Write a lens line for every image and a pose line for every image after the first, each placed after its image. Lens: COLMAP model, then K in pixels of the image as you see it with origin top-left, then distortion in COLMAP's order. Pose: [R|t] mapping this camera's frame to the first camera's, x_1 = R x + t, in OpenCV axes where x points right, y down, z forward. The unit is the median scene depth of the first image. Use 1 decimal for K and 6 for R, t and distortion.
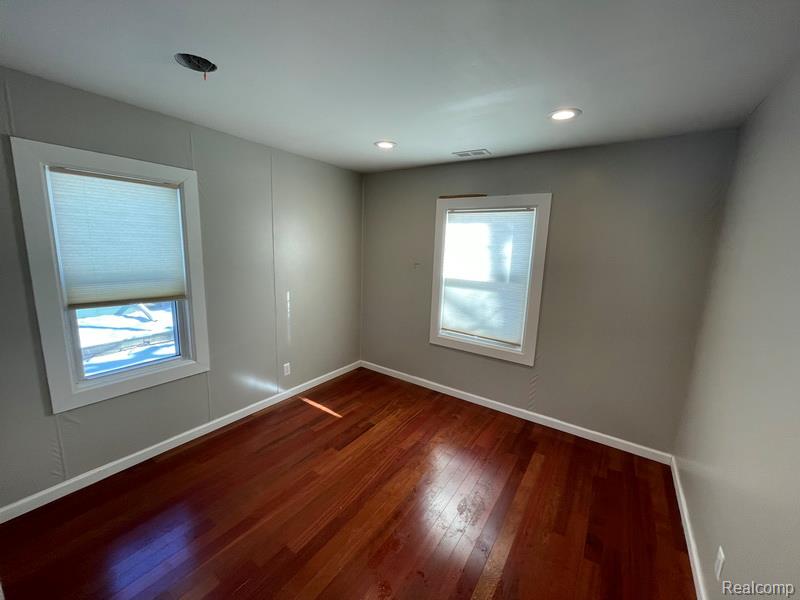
lens RADIAL K [[322.8, 0, 400.0], [0, 322.8, 300.0], [0, 0, 1]] dist [-0.000816, -0.000065]
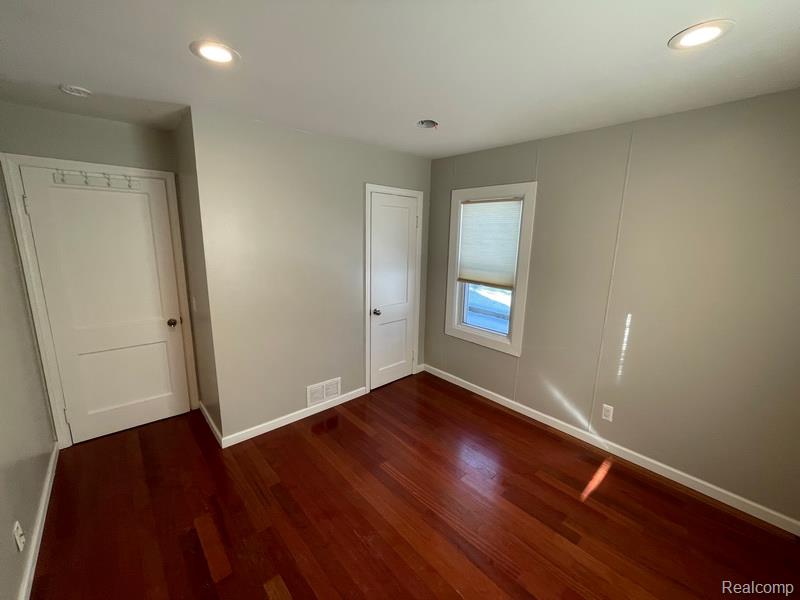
lens RADIAL K [[322.8, 0, 400.0], [0, 322.8, 300.0], [0, 0, 1]] dist [-0.000816, -0.000065]
pose [[-0.229034, 0.153378, -0.961259, 0.590050], [-0.200704, 0.958849, 0.200814, -0.123669], [0.952503, 0.238922, -0.188826, 0.799005]]
